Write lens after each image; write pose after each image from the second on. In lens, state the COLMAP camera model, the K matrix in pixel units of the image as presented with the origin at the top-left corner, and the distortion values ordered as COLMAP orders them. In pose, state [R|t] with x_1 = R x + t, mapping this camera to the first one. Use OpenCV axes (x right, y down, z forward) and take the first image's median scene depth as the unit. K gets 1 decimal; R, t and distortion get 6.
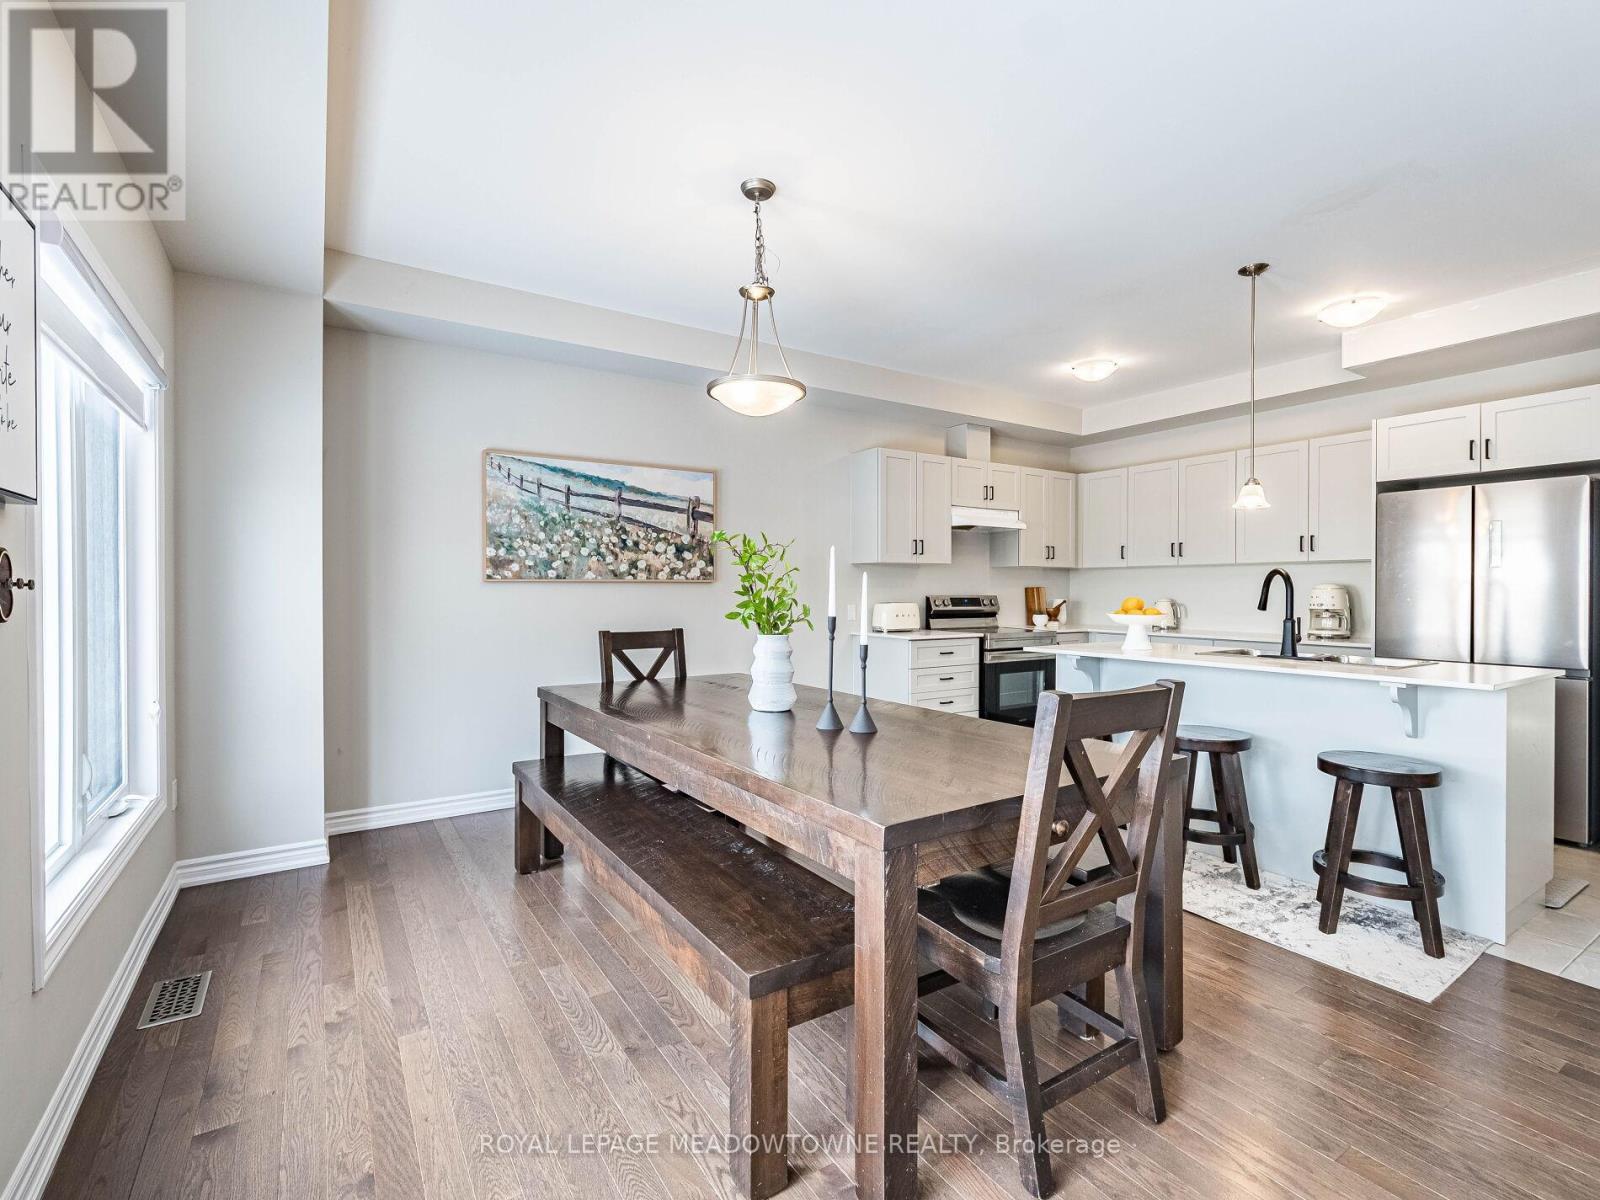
lens RADIAL K [[740.9, 0, 792.0], [0, 740.9, 597.6], [0, 0, 1]] dist [0.001943, 0.000563]
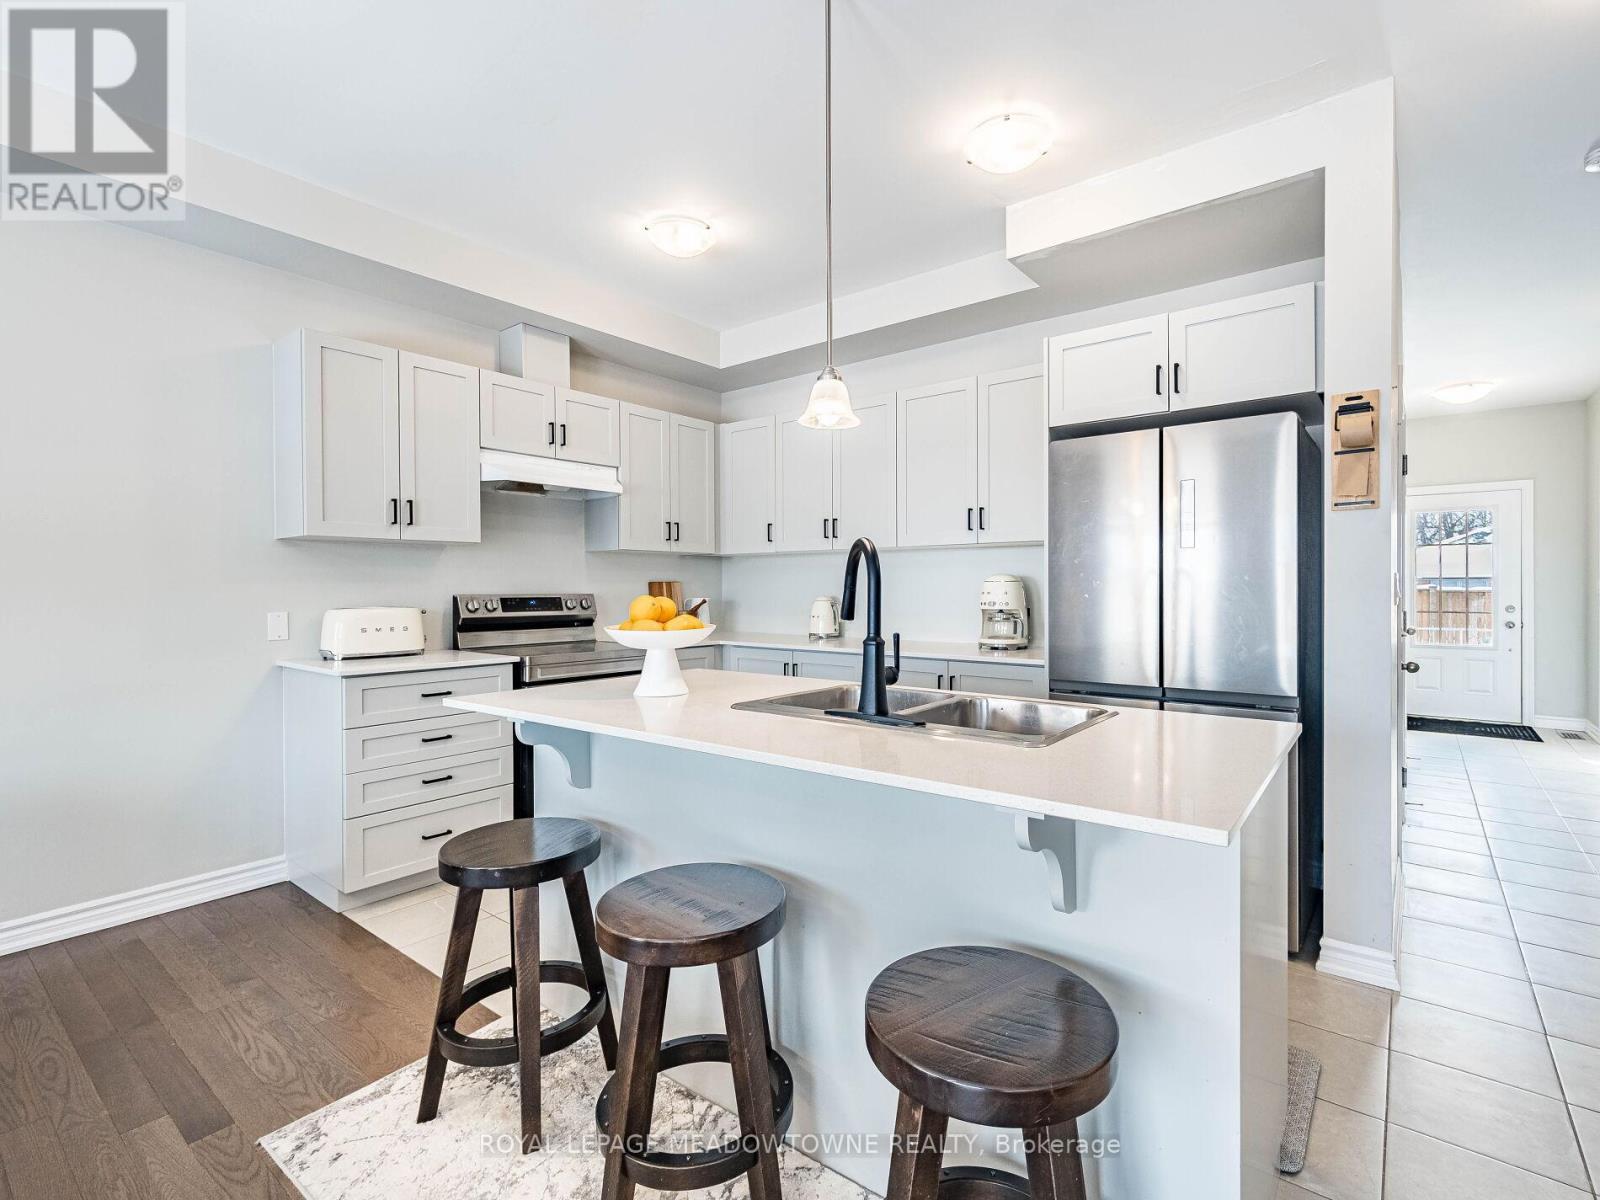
lens RADIAL K [[759.9, 0, 832.0], [0, 759.9, 595.8], [0, 0, 1]] dist [-0.004231, 0.000120]
pose [[0.941803, -0.007908, 0.336072, 0.338964], [0.007394, 0.999969, 0.002809, -0.001587], [-0.336083, -0.000161, 0.941832, 0.379439]]
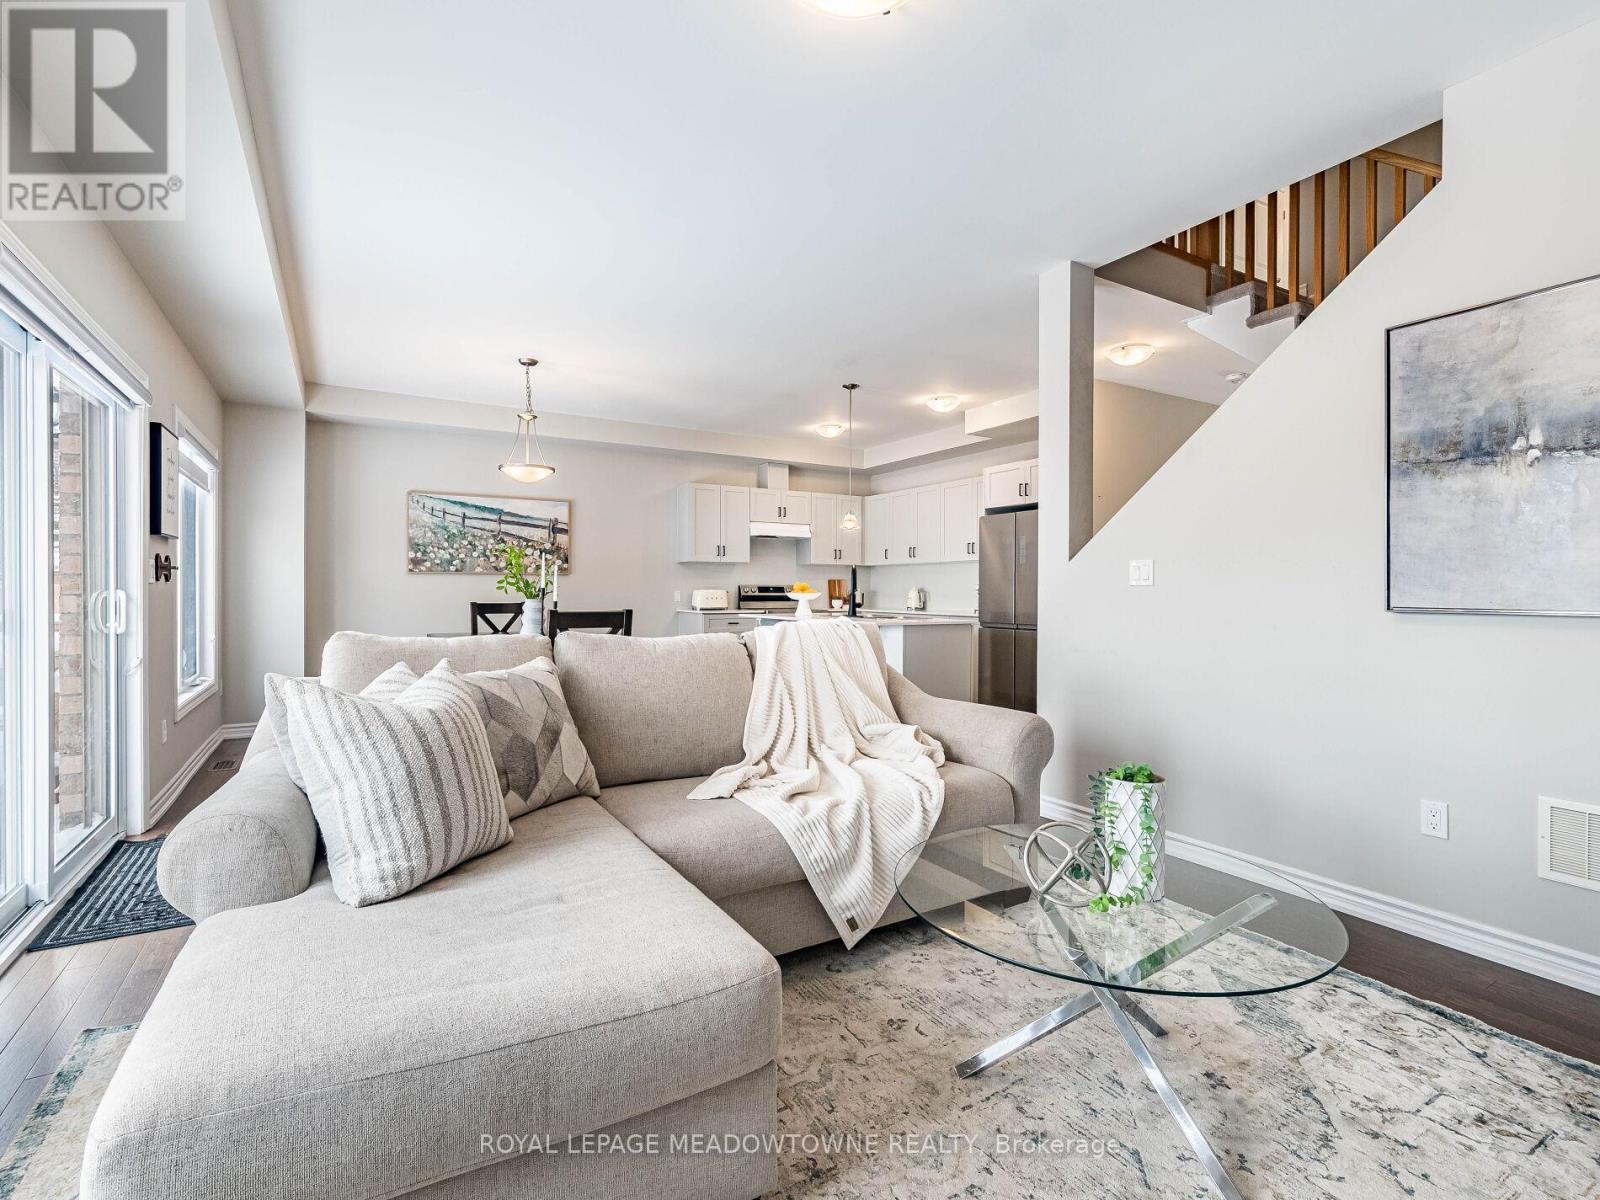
lens RADIAL K [[740.9, 0, 789.4], [0, 740.9, 594.7], [0, 0, 1]] dist [0.001943, 0.000563]
pose [[0.999593, 0.000829, -0.028528, 0.405143], [-0.000939, 0.999992, -0.003850, 0.026853], [0.028524, 0.003875, 0.999586, -0.515867]]
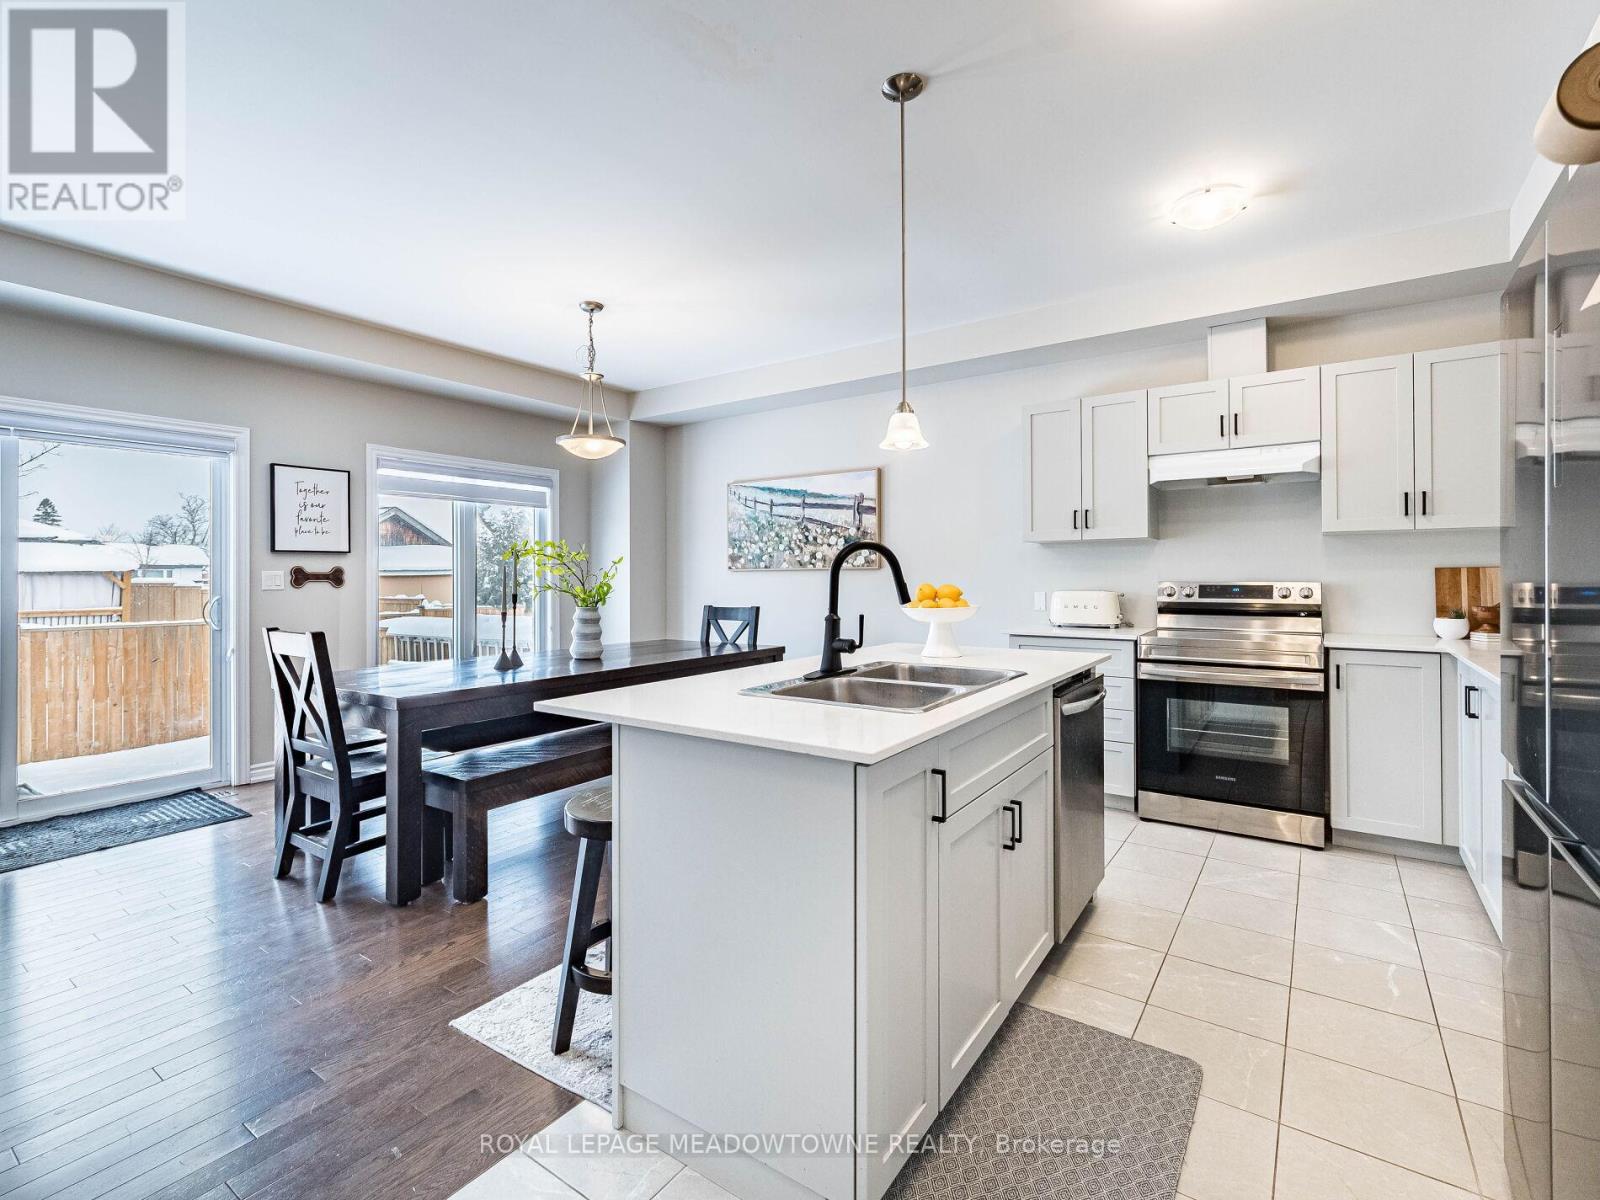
lens RADIAL K [[740.9, 0, 829.4], [0, 740.9, 586.3], [0, 0, 1]] dist [0.001943, 0.000563]
pose [[0.394409, 0.008840, -0.918893, 0.922519], [-0.004240, 0.999961, 0.007800, -0.002975], [0.918925, 0.000820, 0.394430, 0.526713]]
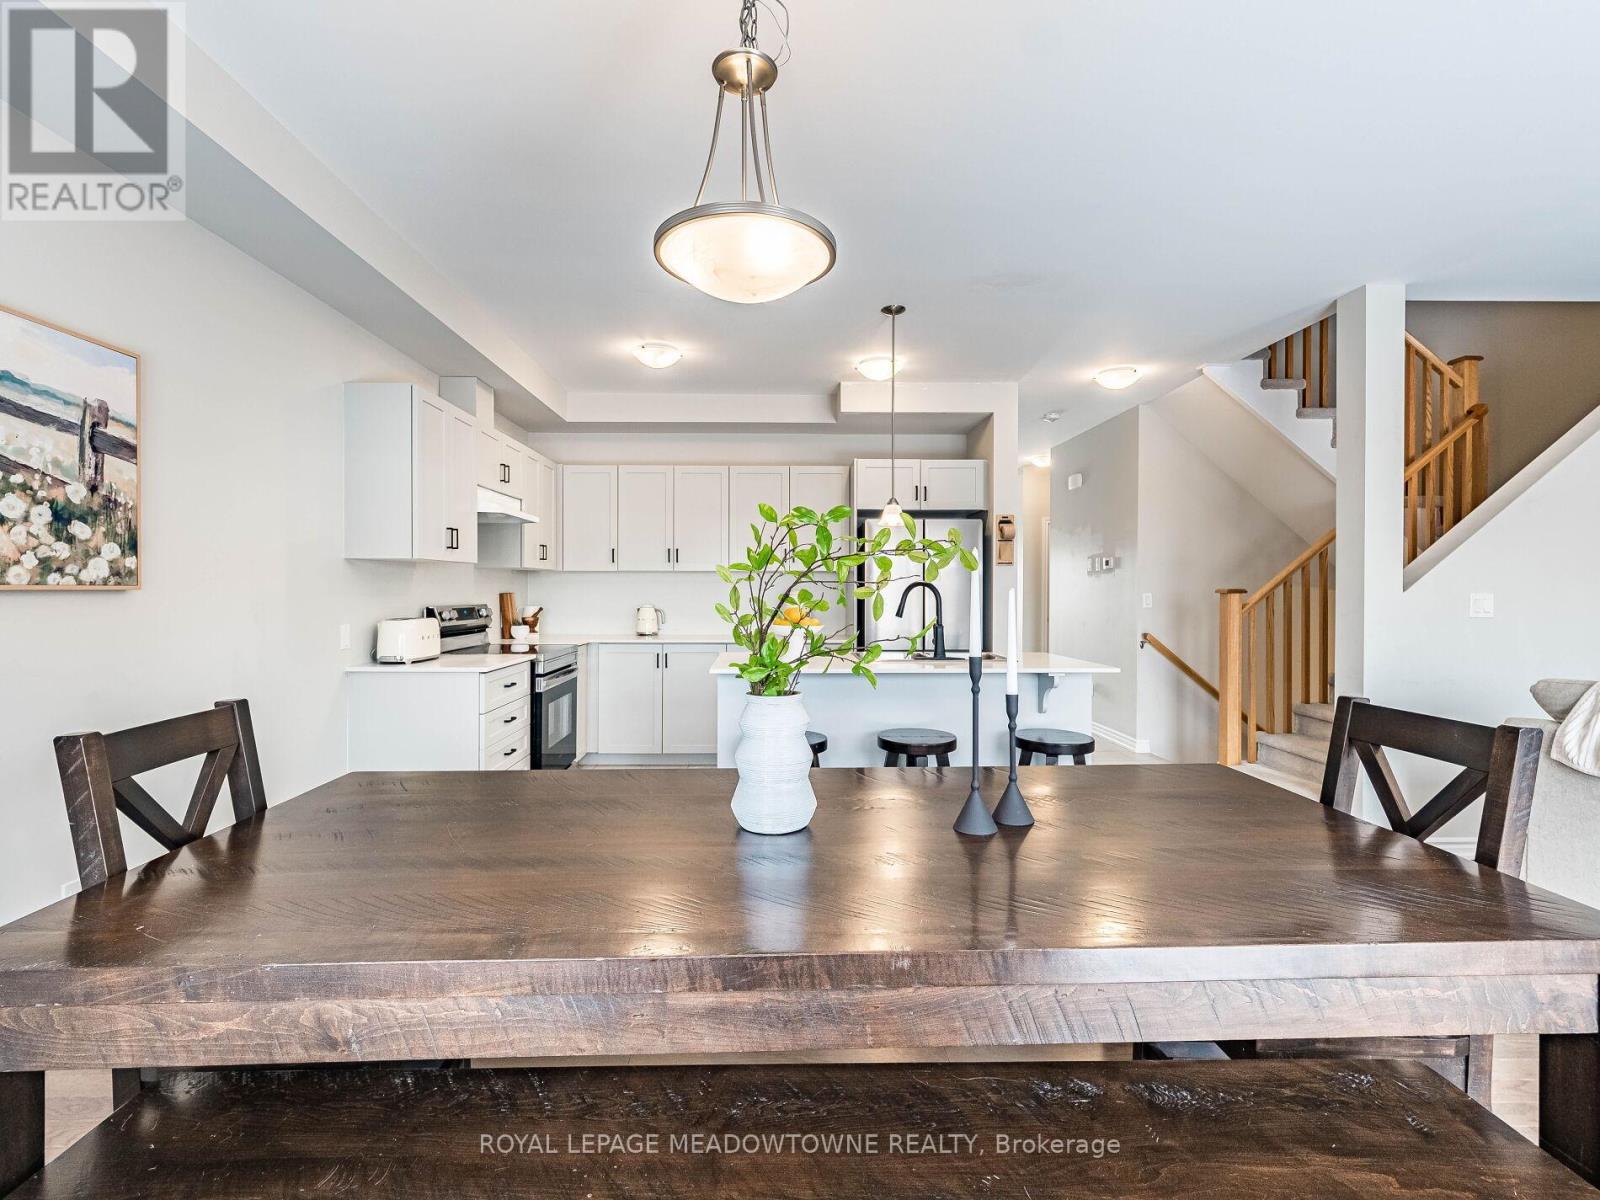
lens RADIAL K [[740.9, 0, 801.5], [0, 740.9, 593.9], [0, 0, 1]] dist [0.001943, 0.000563]
pose [[0.519463, -0.006261, 0.854470, -0.303904], [0.008161, 0.999964, 0.002366, -0.017061], [-0.854454, 0.005744, 0.519495, 0.415860]]
